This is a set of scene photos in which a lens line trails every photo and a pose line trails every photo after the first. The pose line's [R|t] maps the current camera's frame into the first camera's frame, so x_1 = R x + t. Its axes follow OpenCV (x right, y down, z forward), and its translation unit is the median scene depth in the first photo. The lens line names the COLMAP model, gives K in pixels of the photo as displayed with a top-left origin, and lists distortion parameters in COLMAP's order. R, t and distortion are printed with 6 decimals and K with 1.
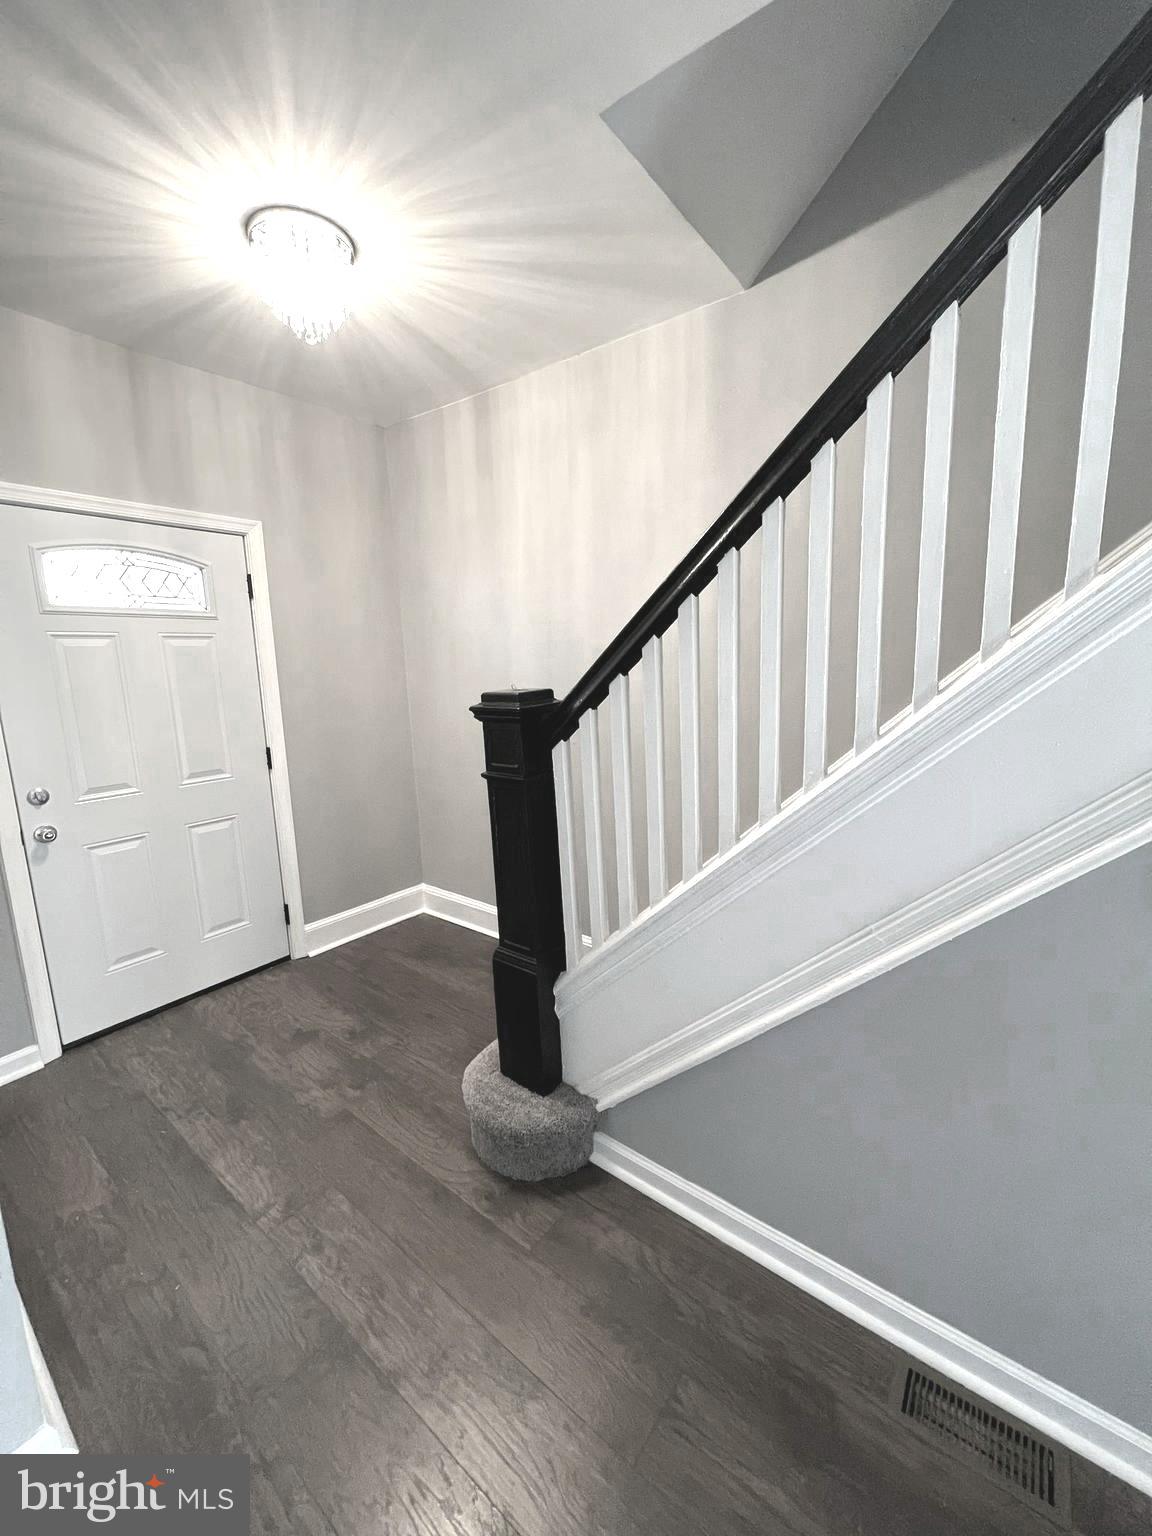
lens RADIAL K [[613.8, 0, 572.4], [0, 613.8, 773.6], [0, 0, 1]] dist [-0.001277, 0.000122]
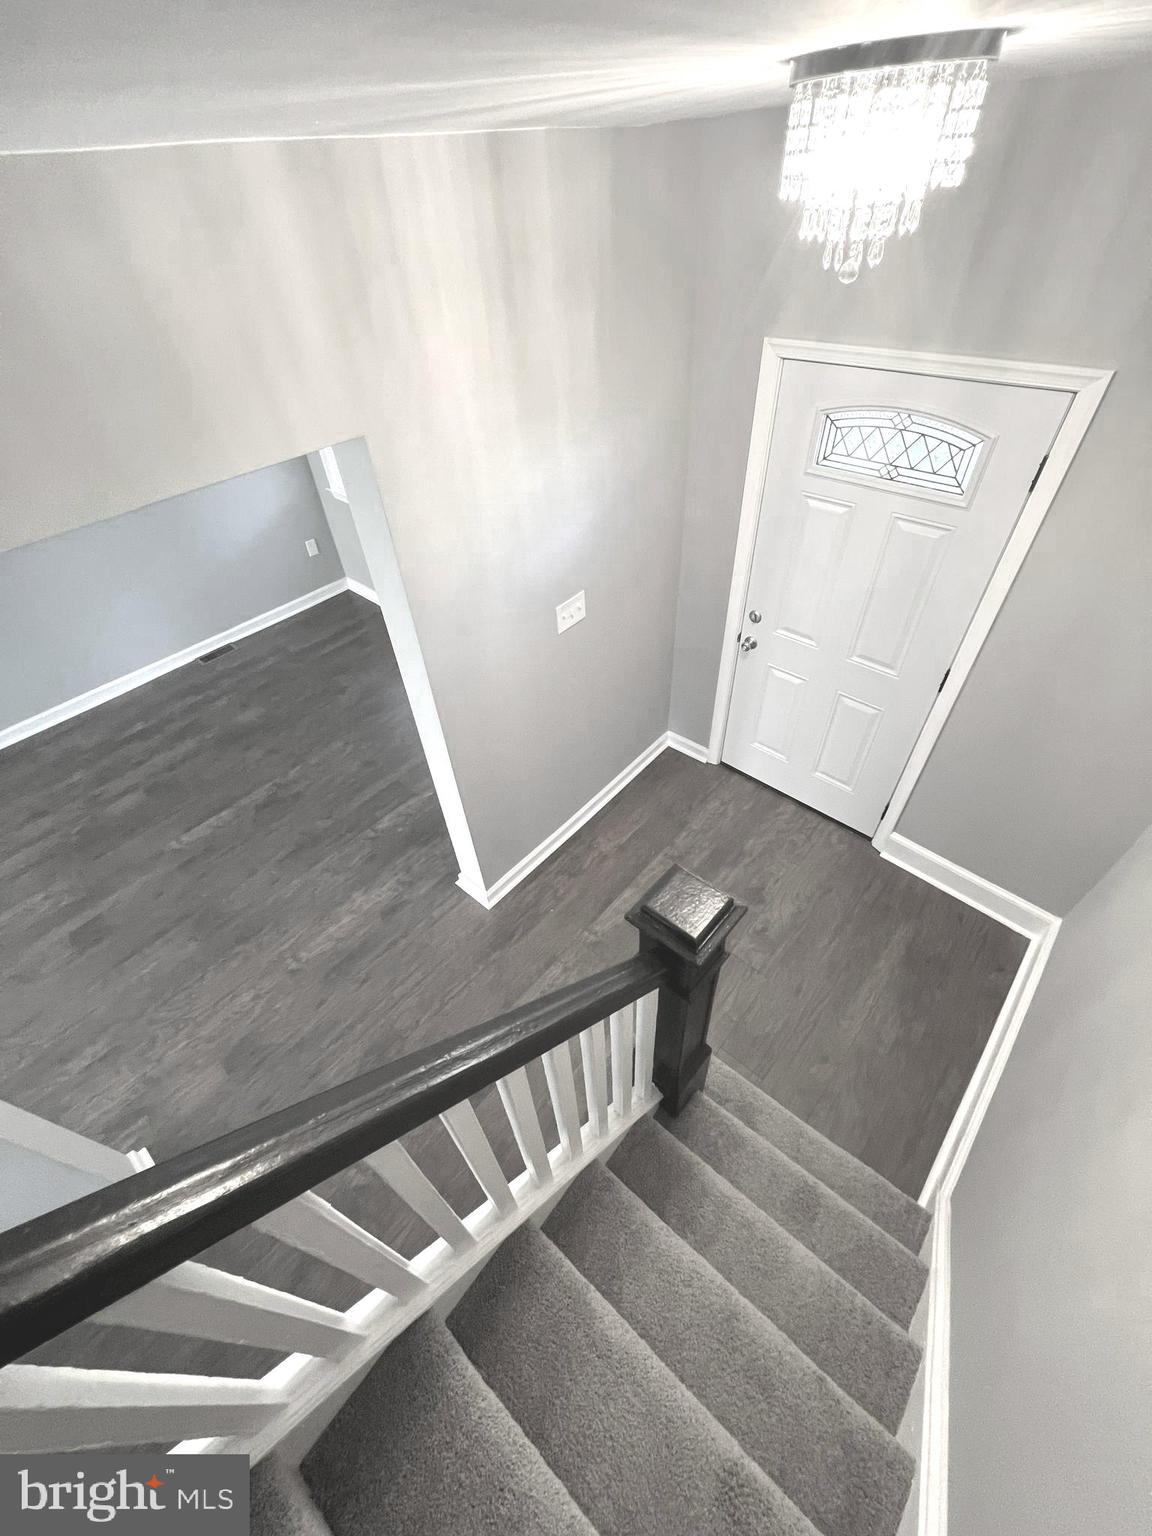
lens RADIAL K [[613.8, 0, 570.5], [0, 613.8, 762.2], [0, 0, 1]] dist [-0.001277, 0.000122]
pose [[-0.074964, 0.712536, -0.697619, 0.266093], [-0.119760, 0.688091, 0.715673, -0.617820], [0.989969, 0.137197, 0.033751, 0.612178]]
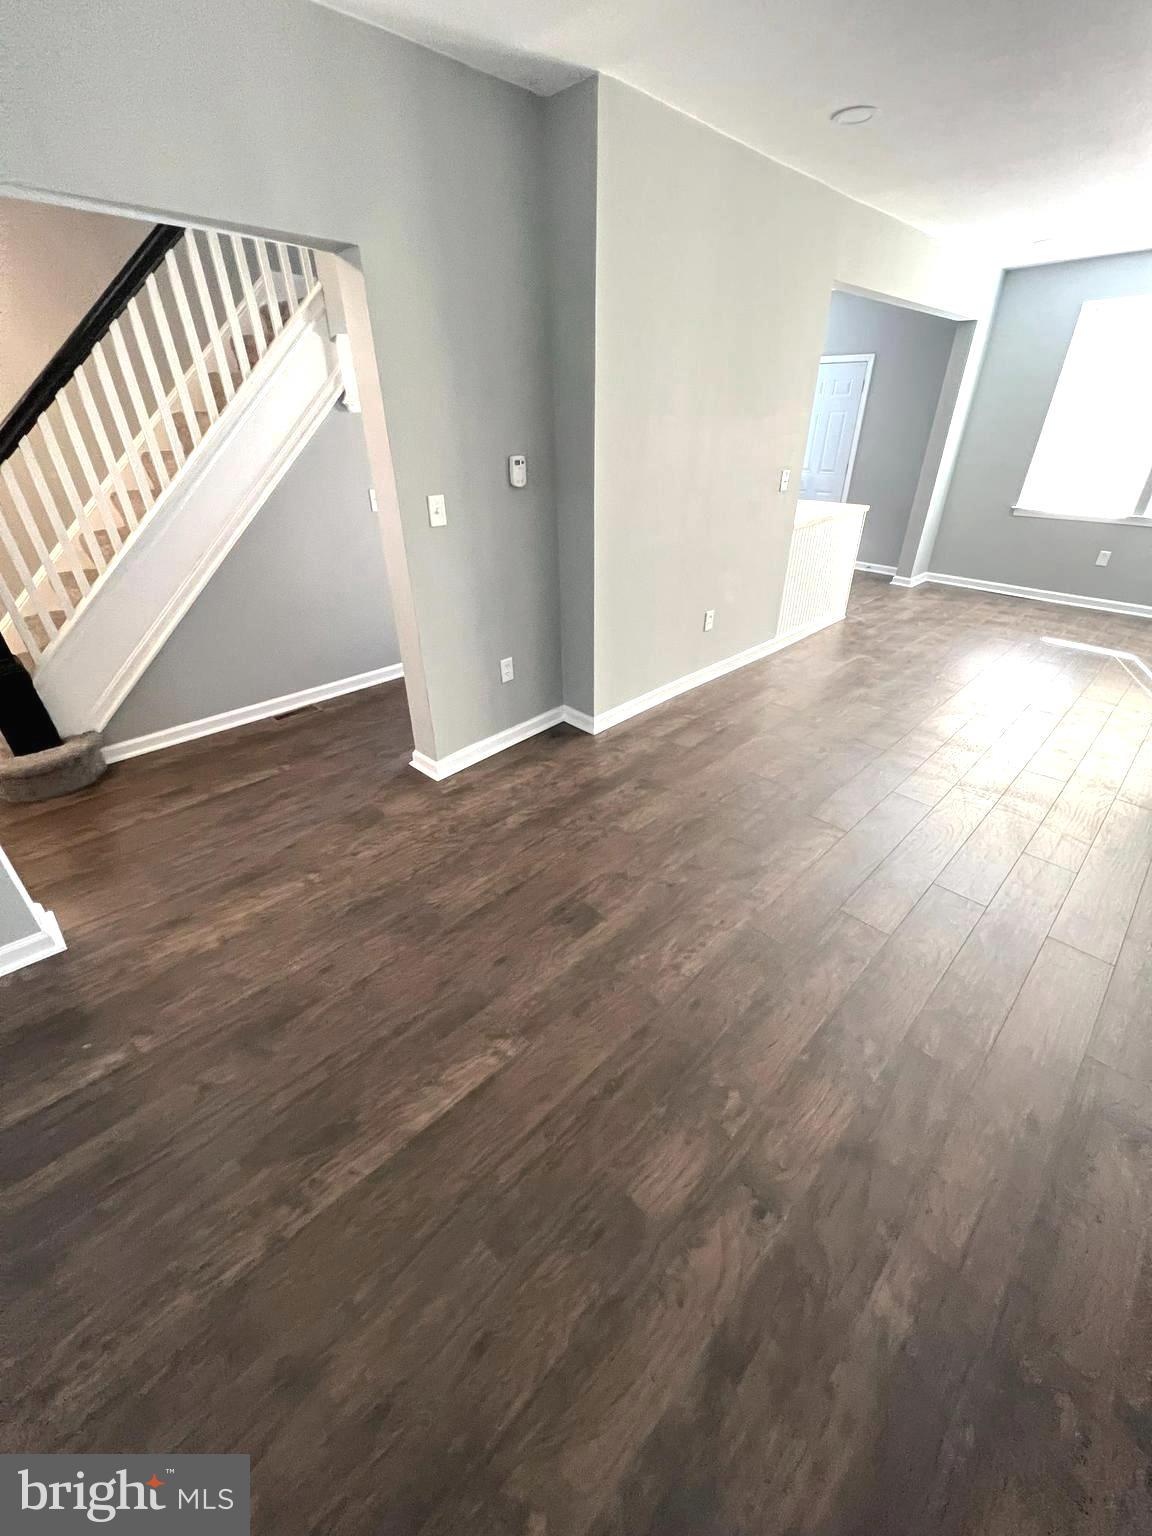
lens RADIAL K [[613.8, 0, 577.7], [0, 613.8, 772.8], [0, 0, 1]] dist [-0.001277, 0.000122]
pose [[0.132242, -0.485843, 0.863984, -1.073318], [0.171255, 0.869730, 0.462861, 0.048883], [-0.976311, 0.086752, 0.198218, -0.550829]]
